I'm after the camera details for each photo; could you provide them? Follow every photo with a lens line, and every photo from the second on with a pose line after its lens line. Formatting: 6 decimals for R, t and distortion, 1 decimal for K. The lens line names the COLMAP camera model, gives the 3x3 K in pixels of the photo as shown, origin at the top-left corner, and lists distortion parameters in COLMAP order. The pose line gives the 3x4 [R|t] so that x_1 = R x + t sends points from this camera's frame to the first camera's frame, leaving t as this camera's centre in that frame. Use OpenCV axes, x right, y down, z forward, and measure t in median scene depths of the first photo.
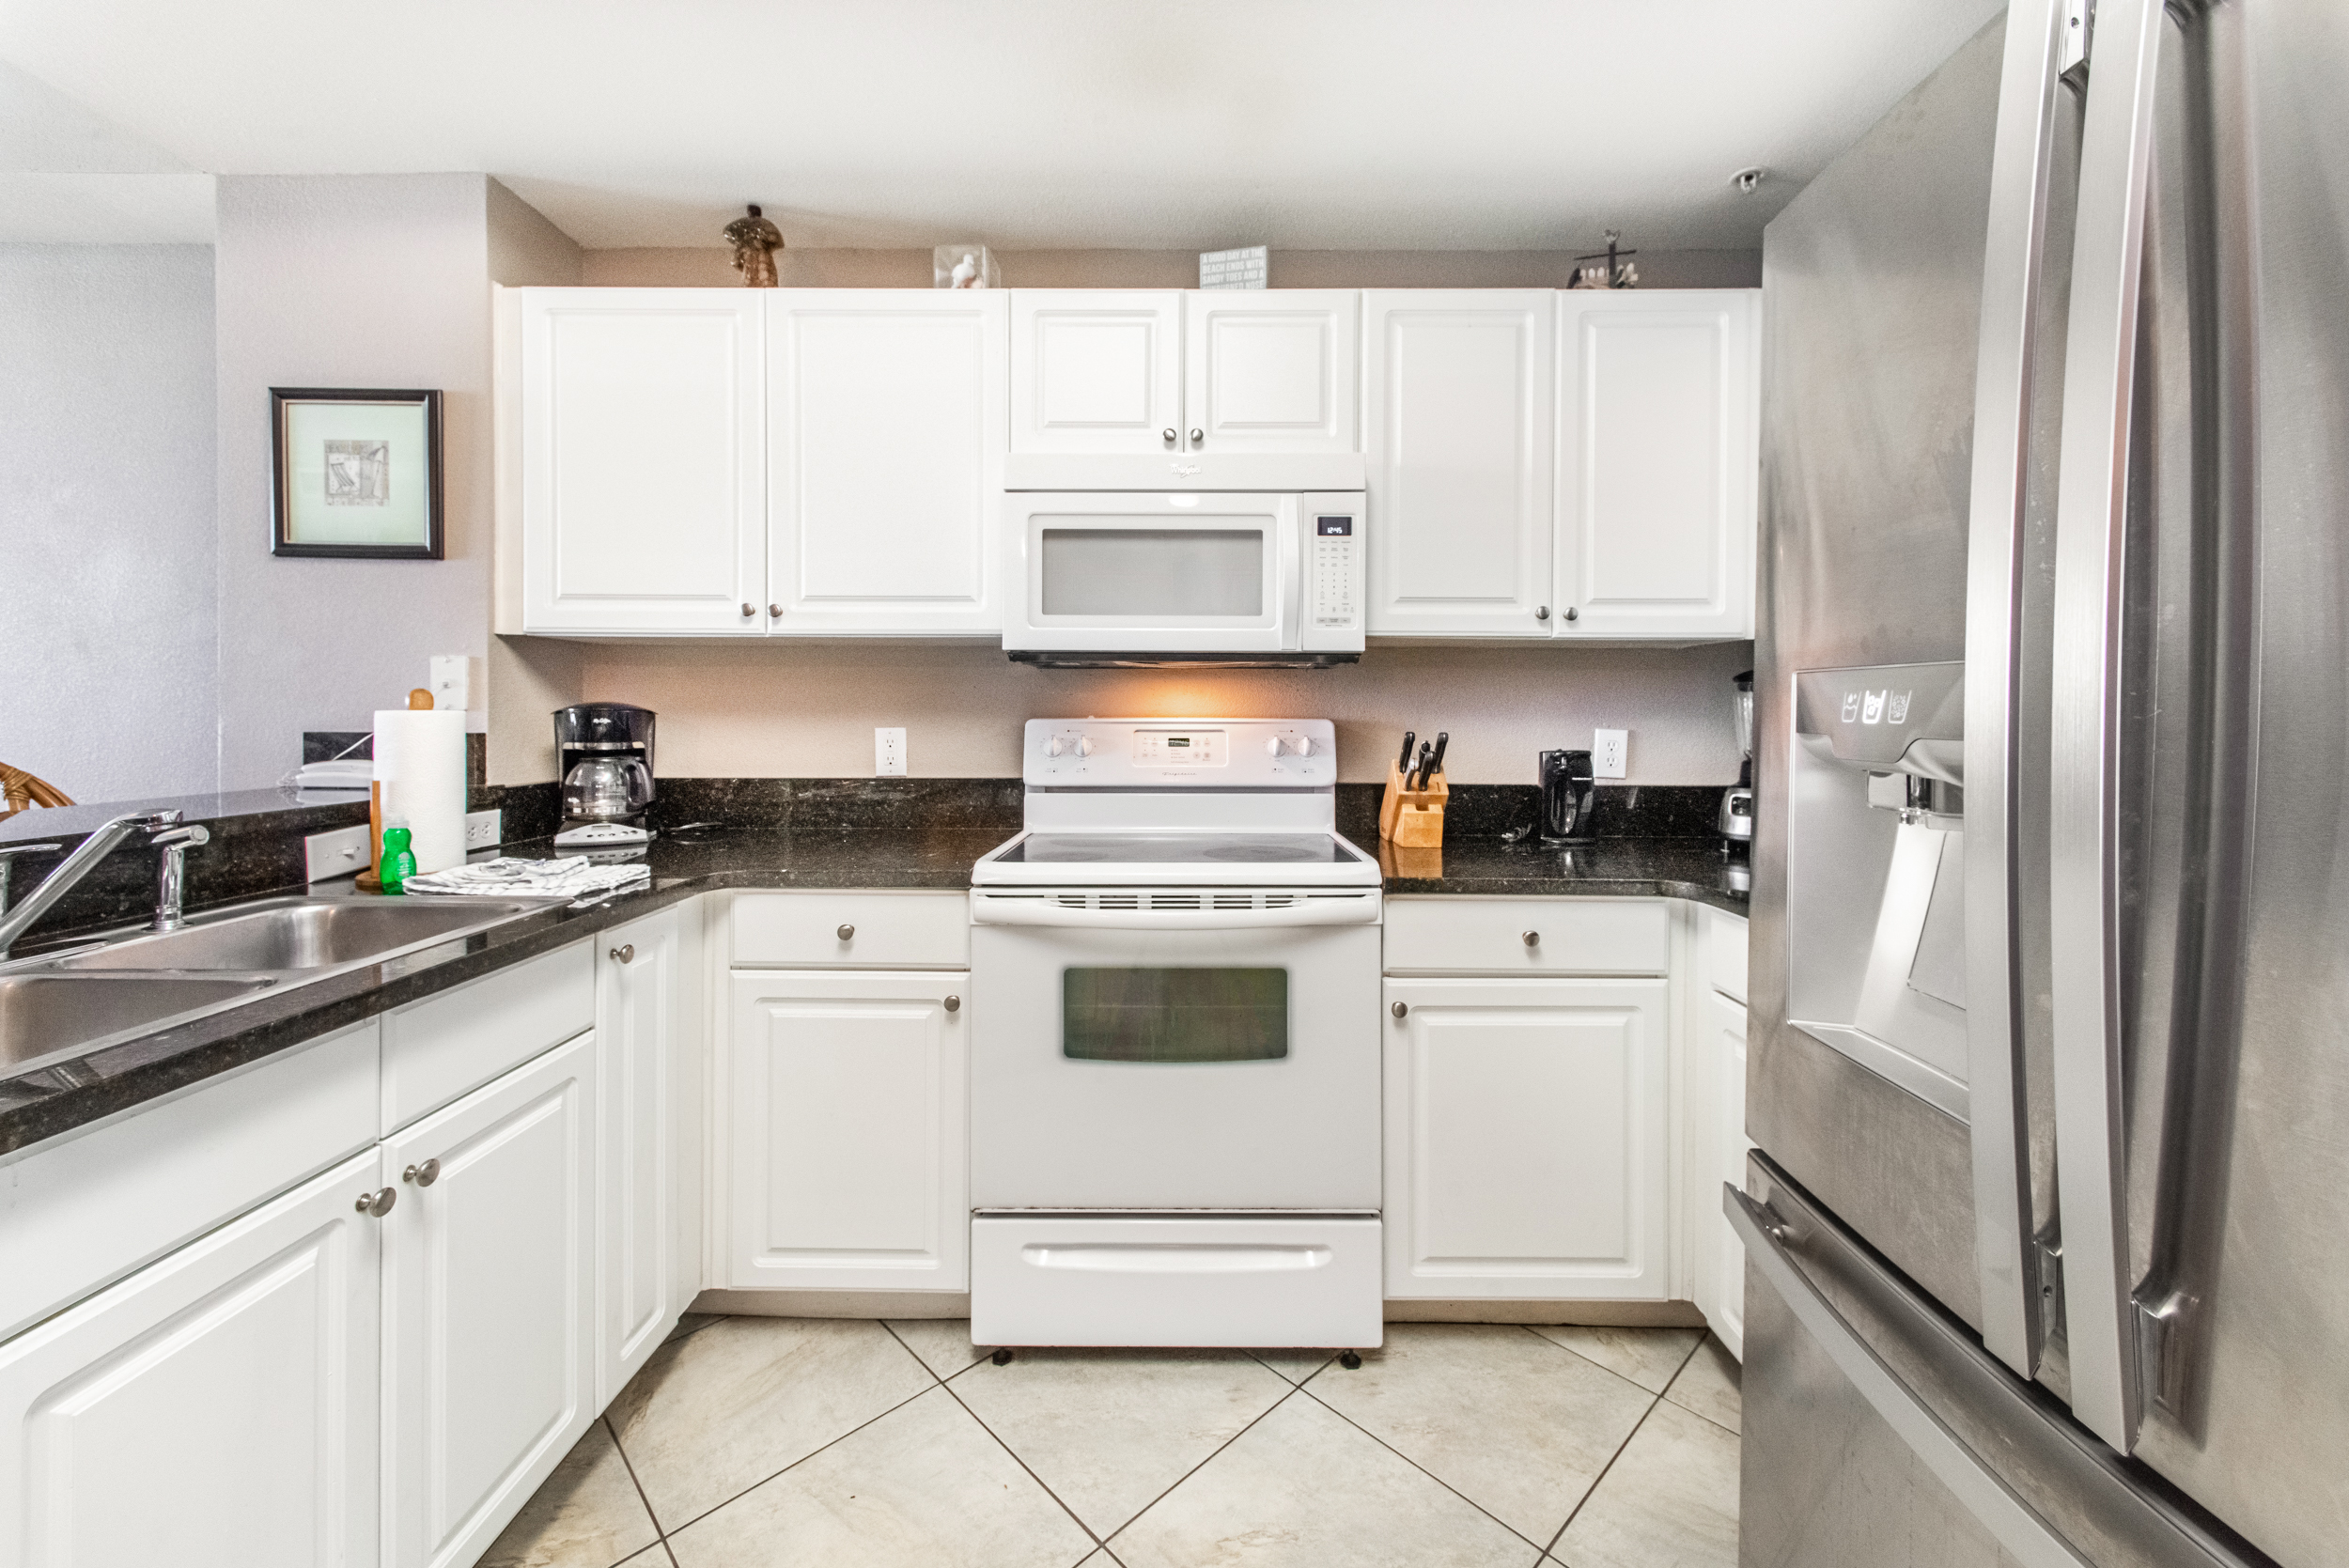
lens RADIAL K [[963.7, 0, 1189.4], [0, 963.7, 722.4], [0, 0, 1]] dist [0.008668, -0.002181]
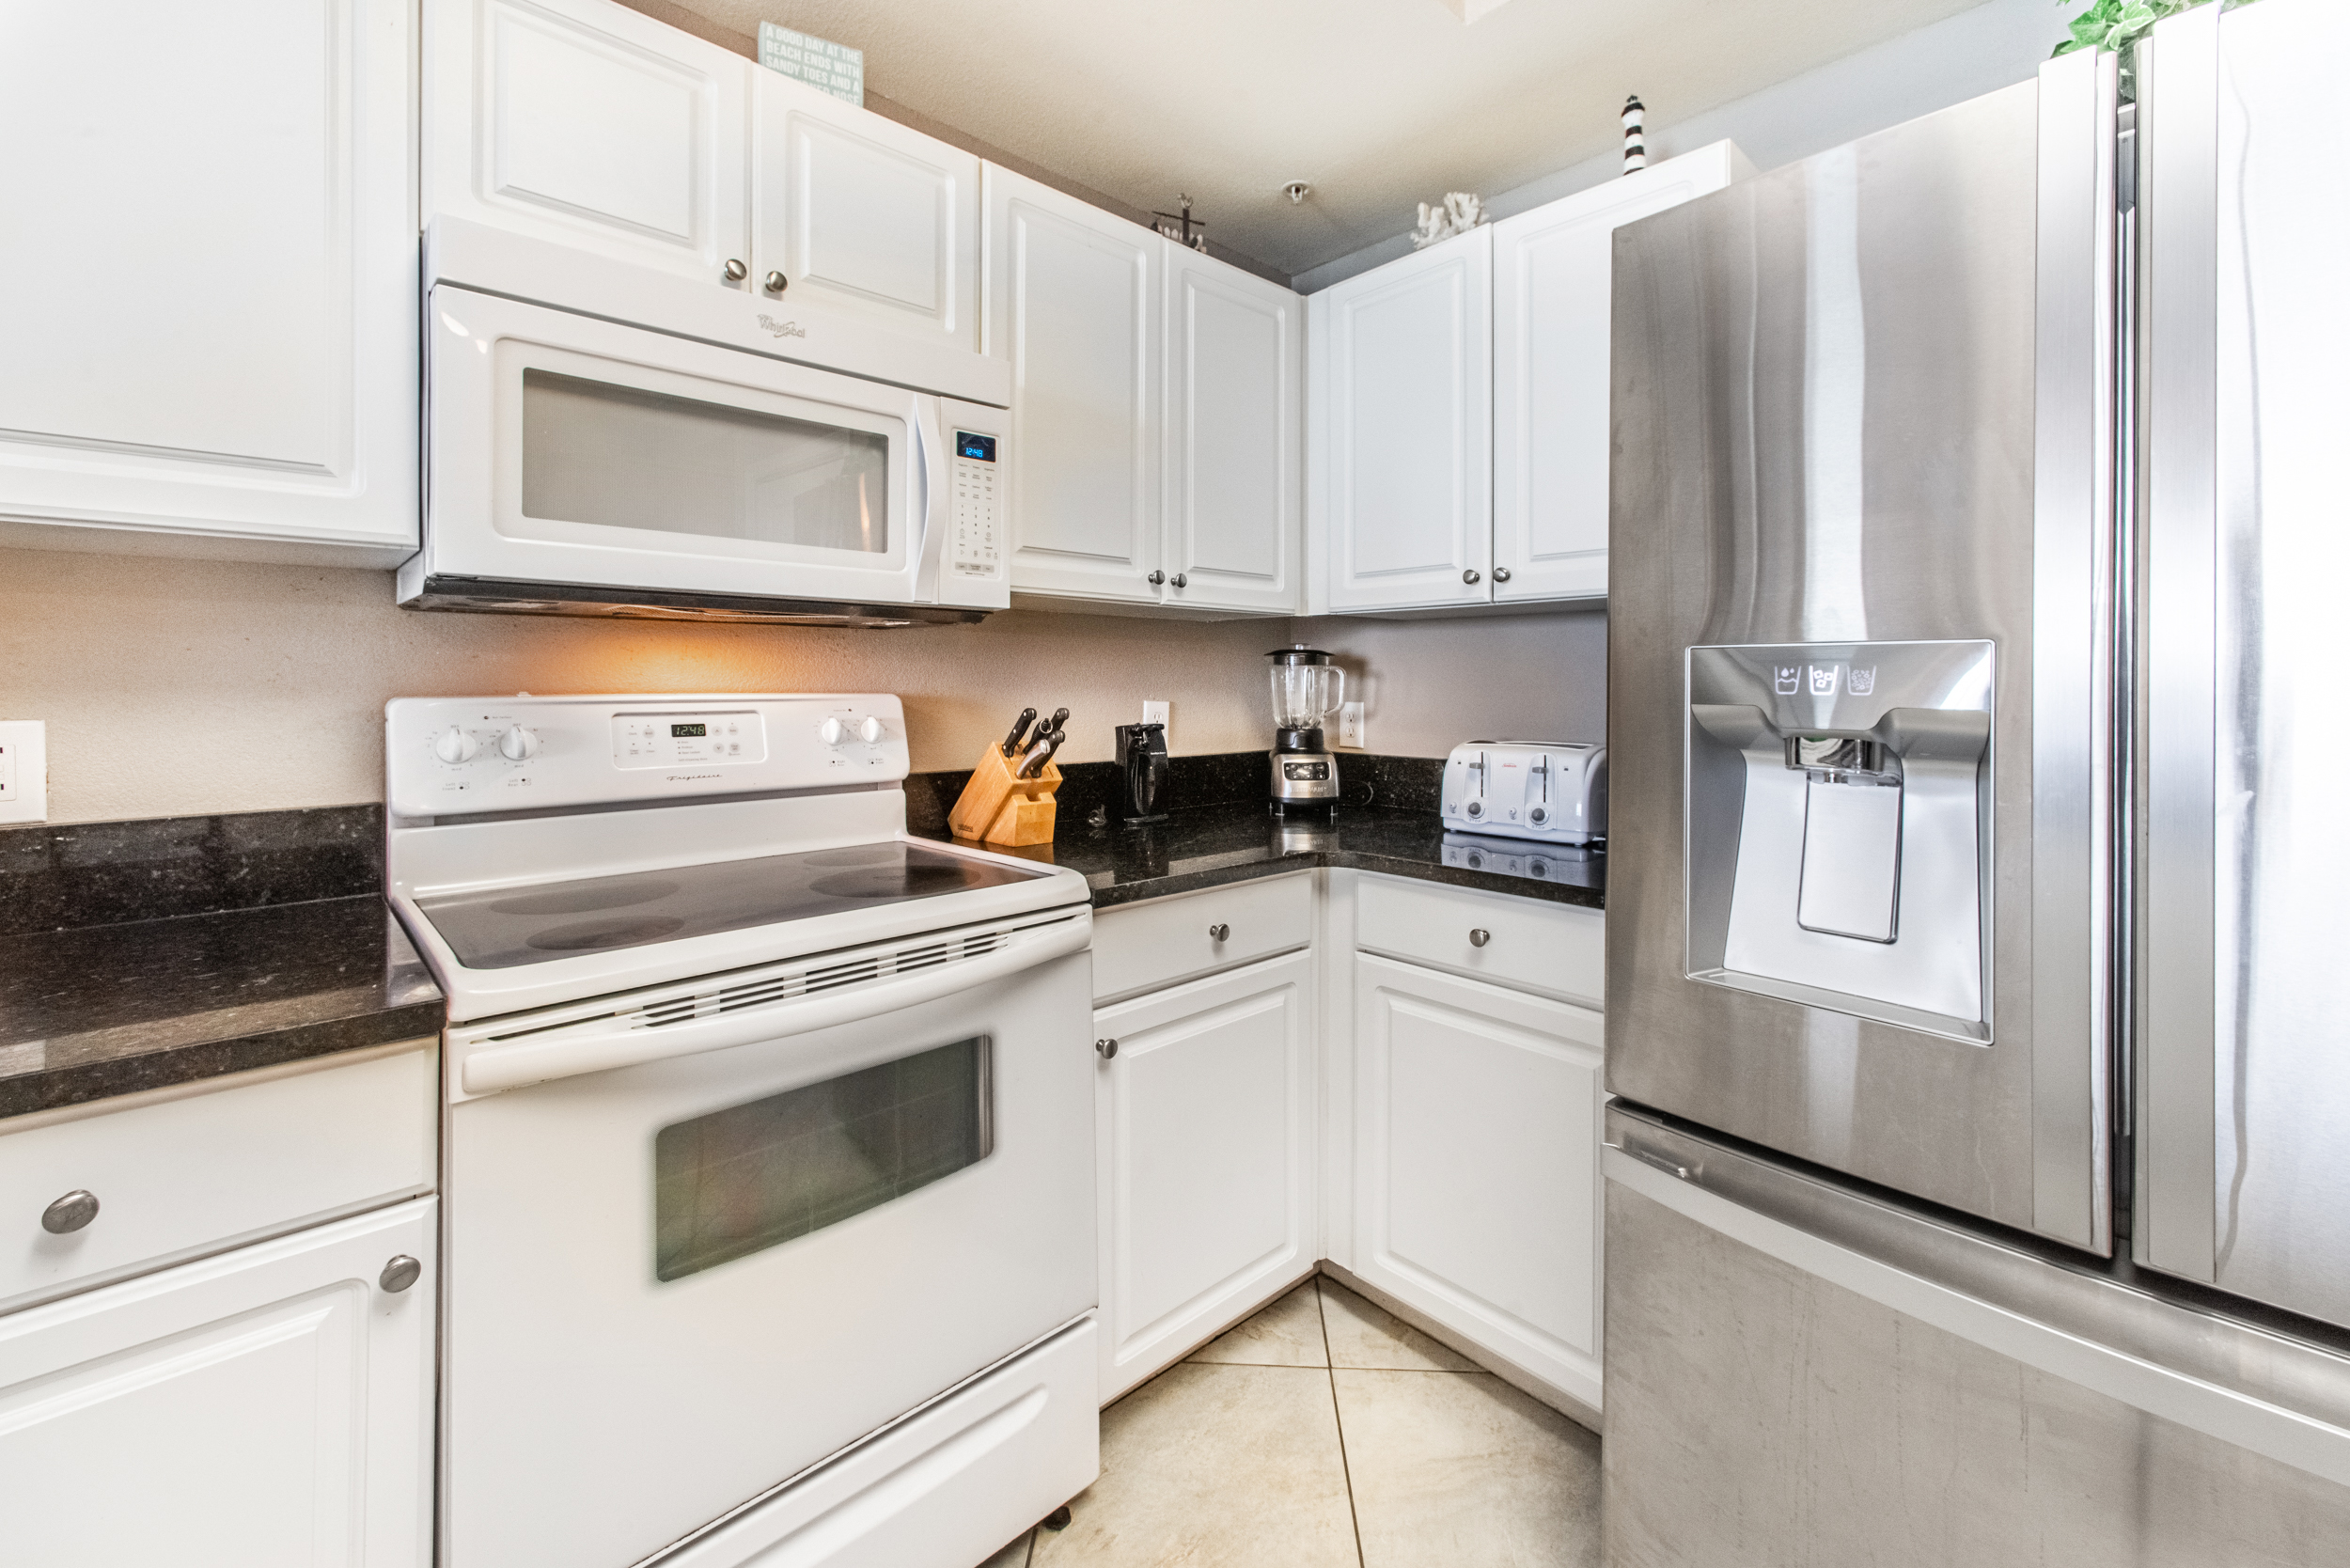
lens RADIAL K [[964.1, 0, 1171.0], [0, 964.1, 681.0], [0, 0, 1]] dist [0.008668, -0.002181]
pose [[0.722551, -0.001097, 0.691316, -0.264340], [0.009038, 0.999928, -0.007859, -0.006024], [-0.691258, 0.011927, 0.722509, 0.313696]]
